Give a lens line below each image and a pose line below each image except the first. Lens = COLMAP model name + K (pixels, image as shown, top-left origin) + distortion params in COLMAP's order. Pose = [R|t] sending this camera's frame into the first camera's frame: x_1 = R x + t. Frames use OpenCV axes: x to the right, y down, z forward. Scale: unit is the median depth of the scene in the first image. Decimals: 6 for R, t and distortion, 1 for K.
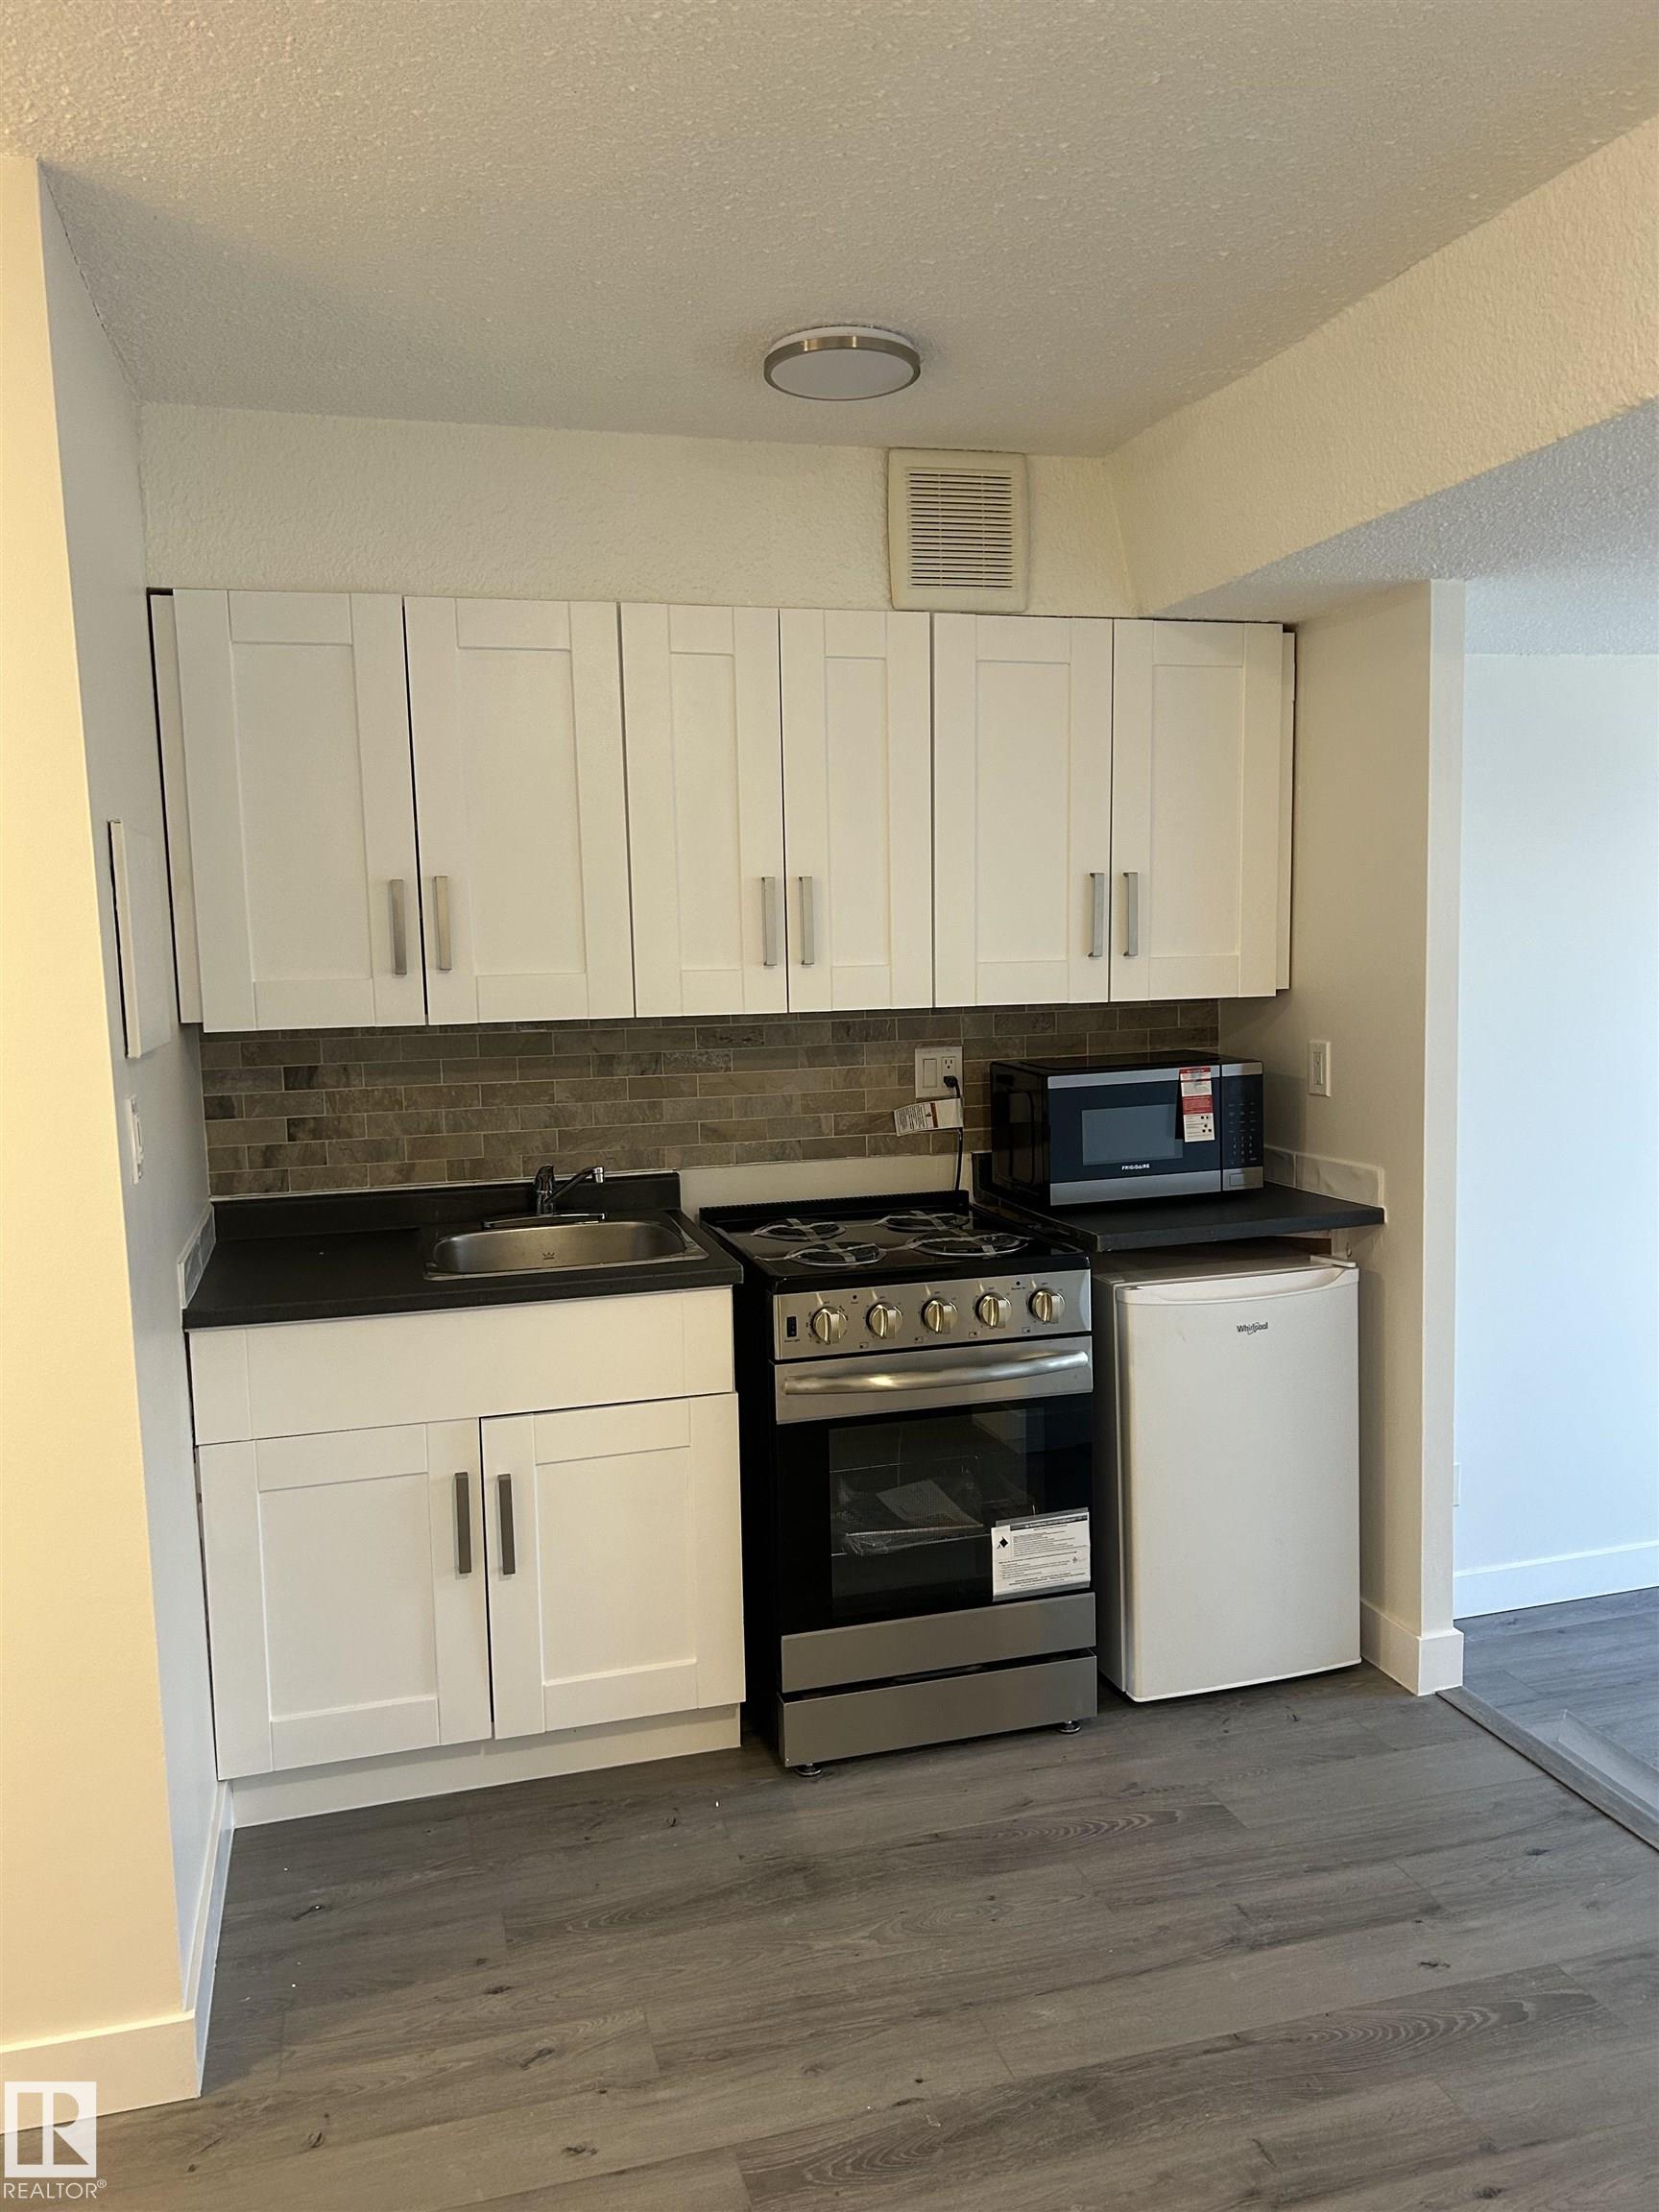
lens RADIAL K [[1676.5, 0, 829.5], [0, 1676.5, 1106.0], [0, 0, 1]] dist [0.072764, -0.076989]
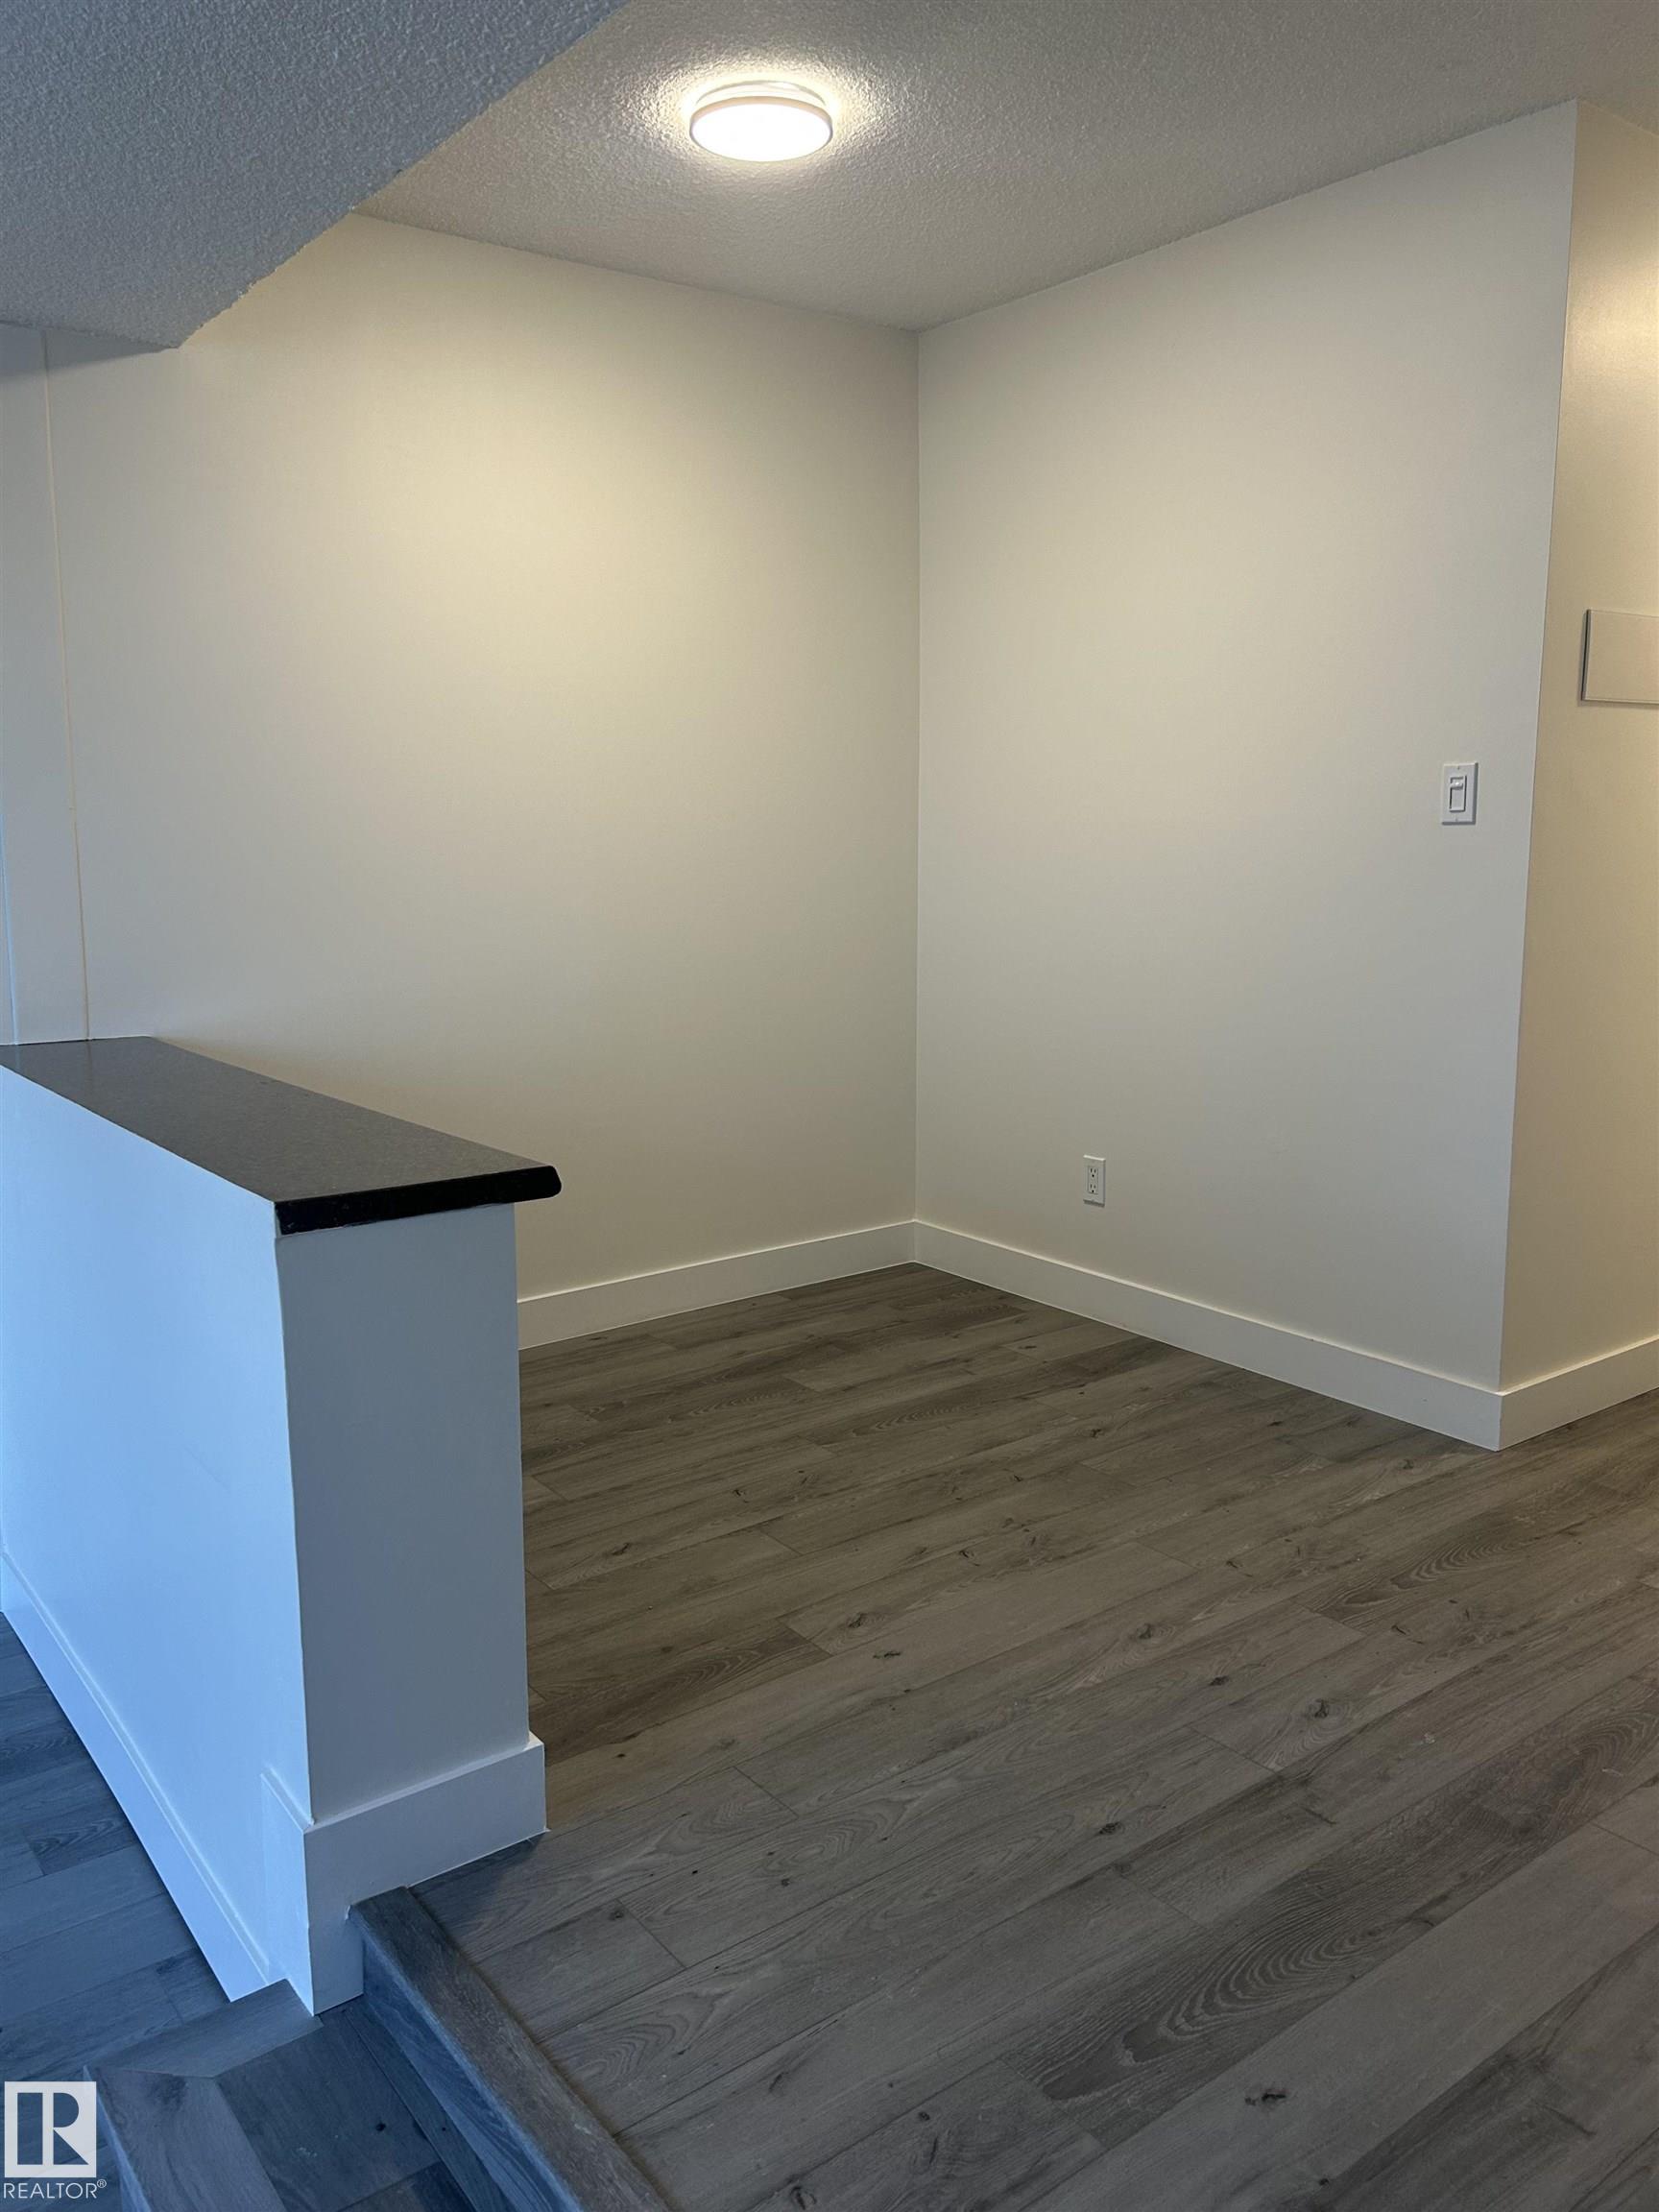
lens RADIAL K [[1660.7, 0, 812.2], [0, 1660.7, 1110.1], [0, 0, 1]] dist [0.052019, -0.052760]
pose [[-0.934875, 0.090628, -0.343213, 0.670711], [-0.005117, 0.963319, 0.268309, -0.037232], [0.354940, 0.252592, -0.900119, 1.350938]]
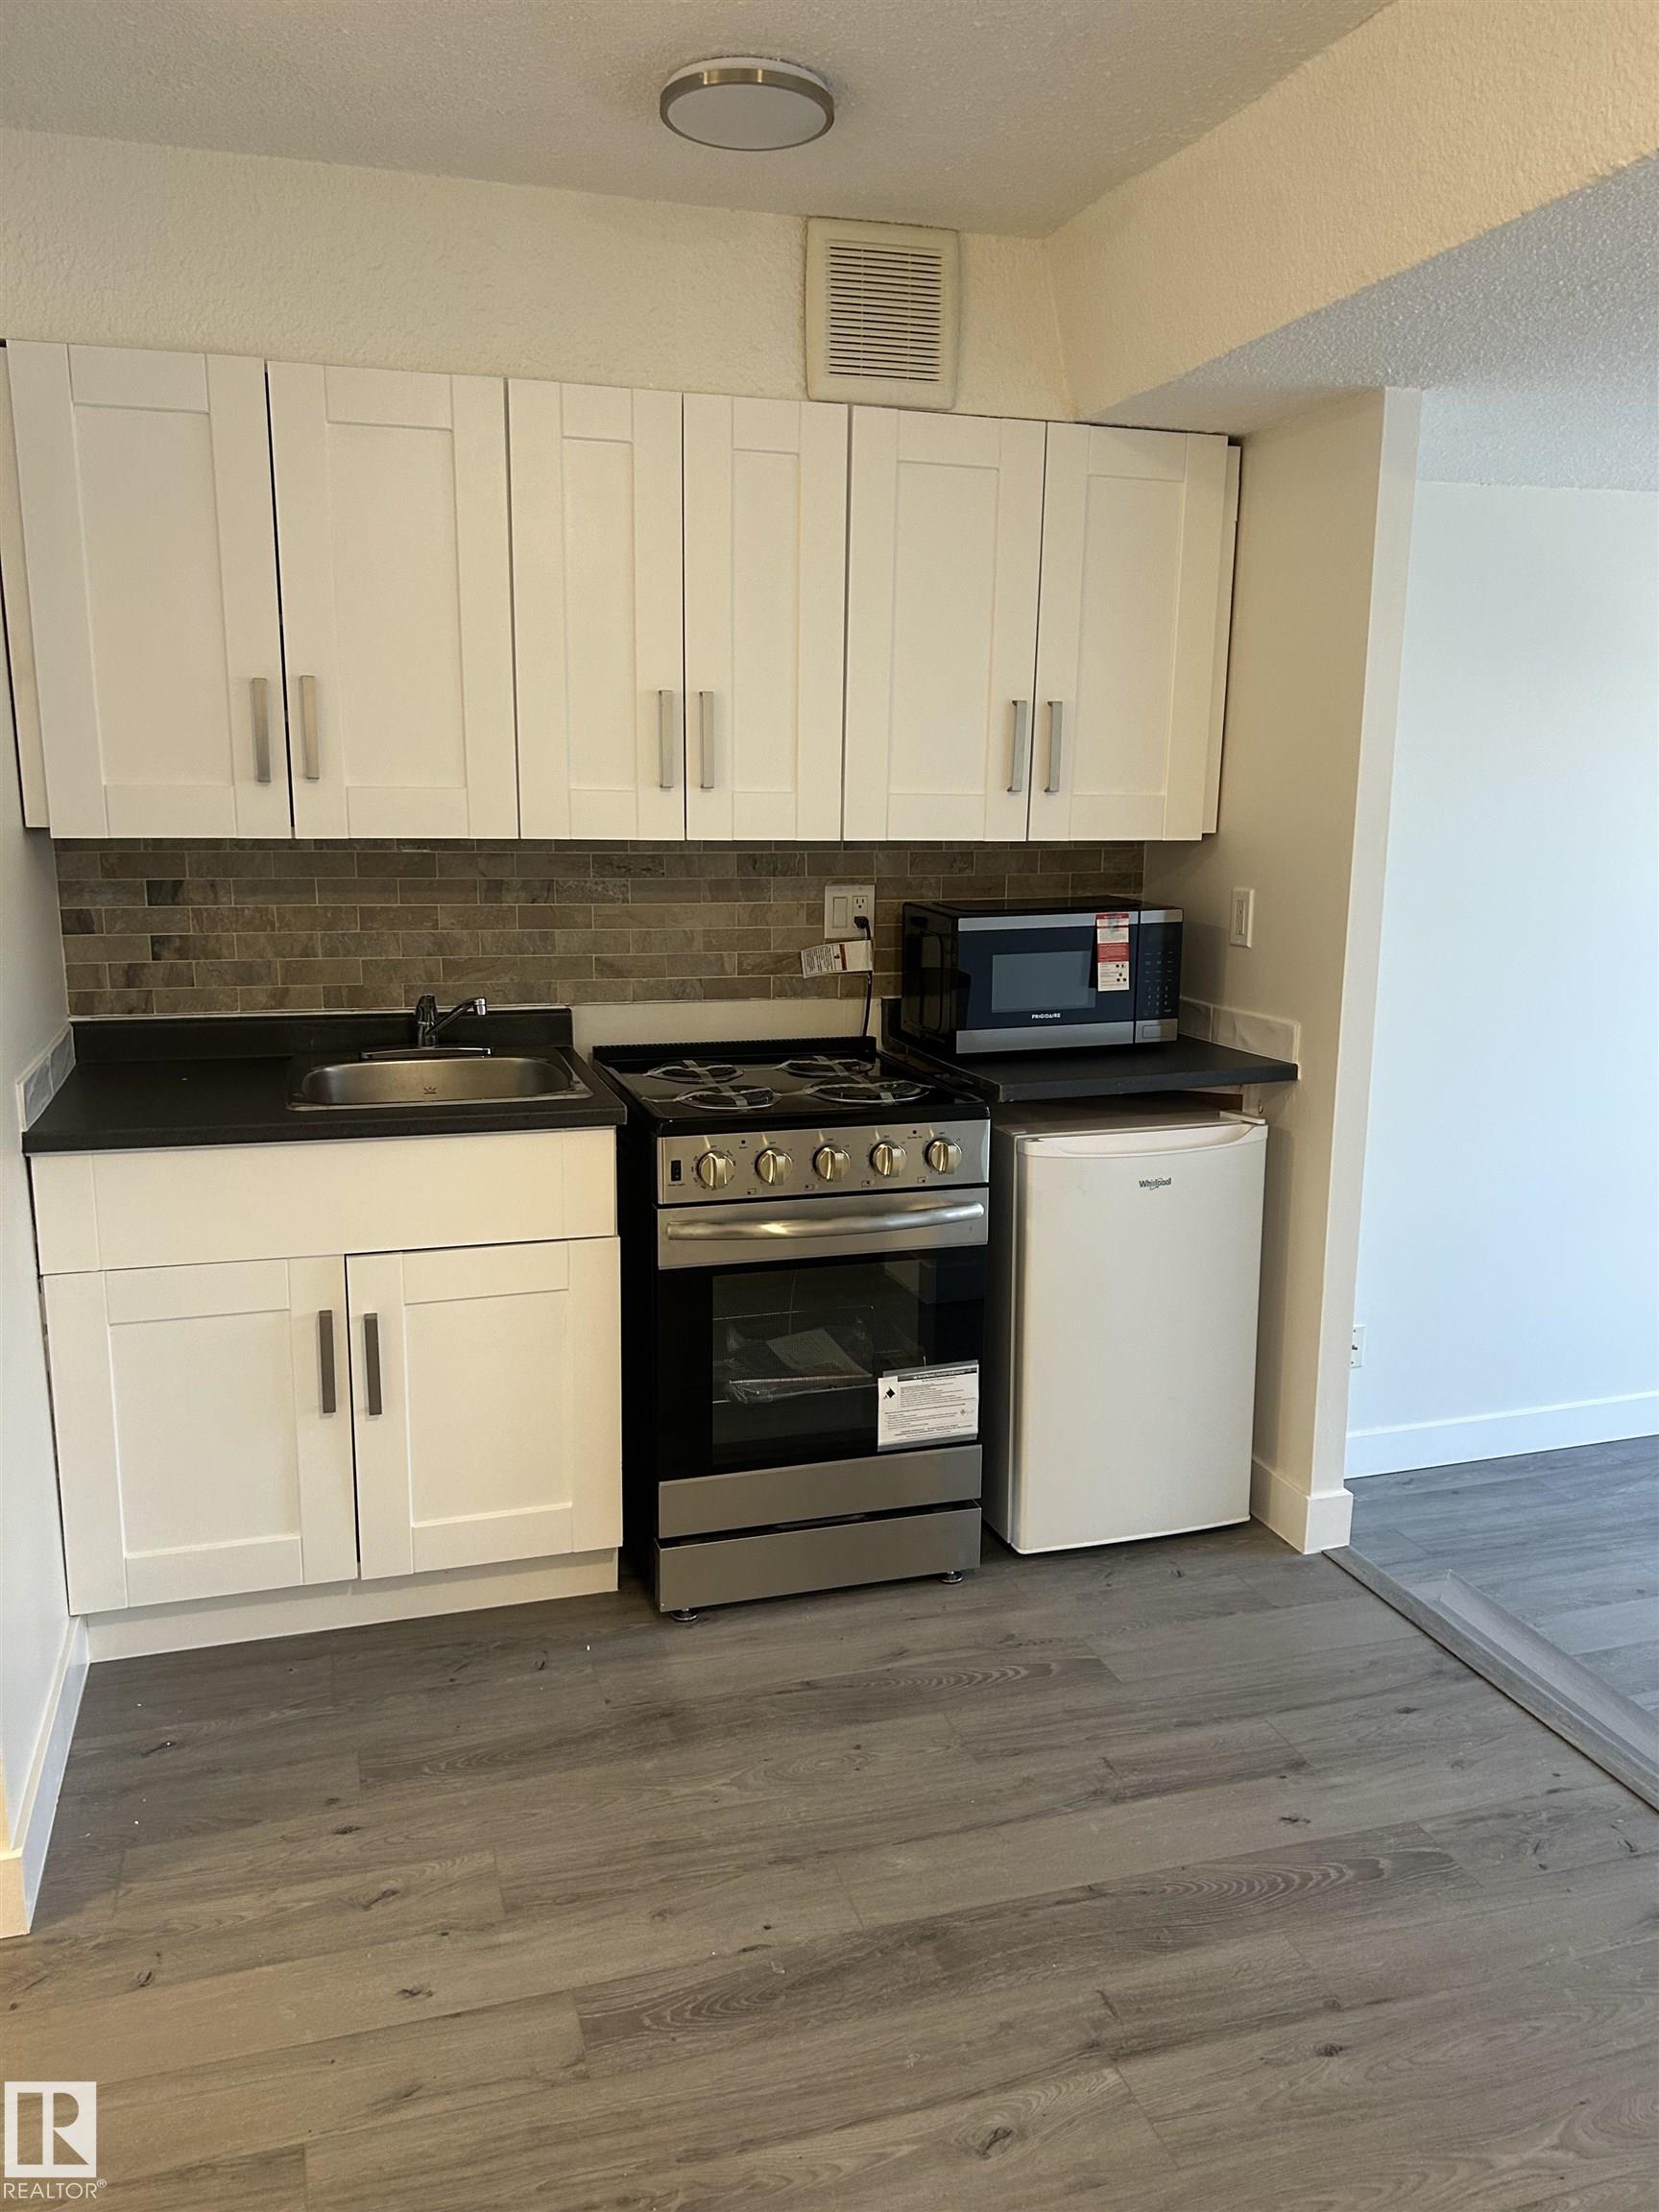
lens RADIAL K [[1679.6, 0, 823.4], [0, 1679.6, 1112.8], [0, 0, 1]] dist [0.058991, -0.056025]
pose [[0.999186, 0.028496, 0.028537, 0.037617], [-0.030975, 0.995409, 0.090566, 0.010847], [-0.025825, -0.091376, 0.995482, 0.054377]]
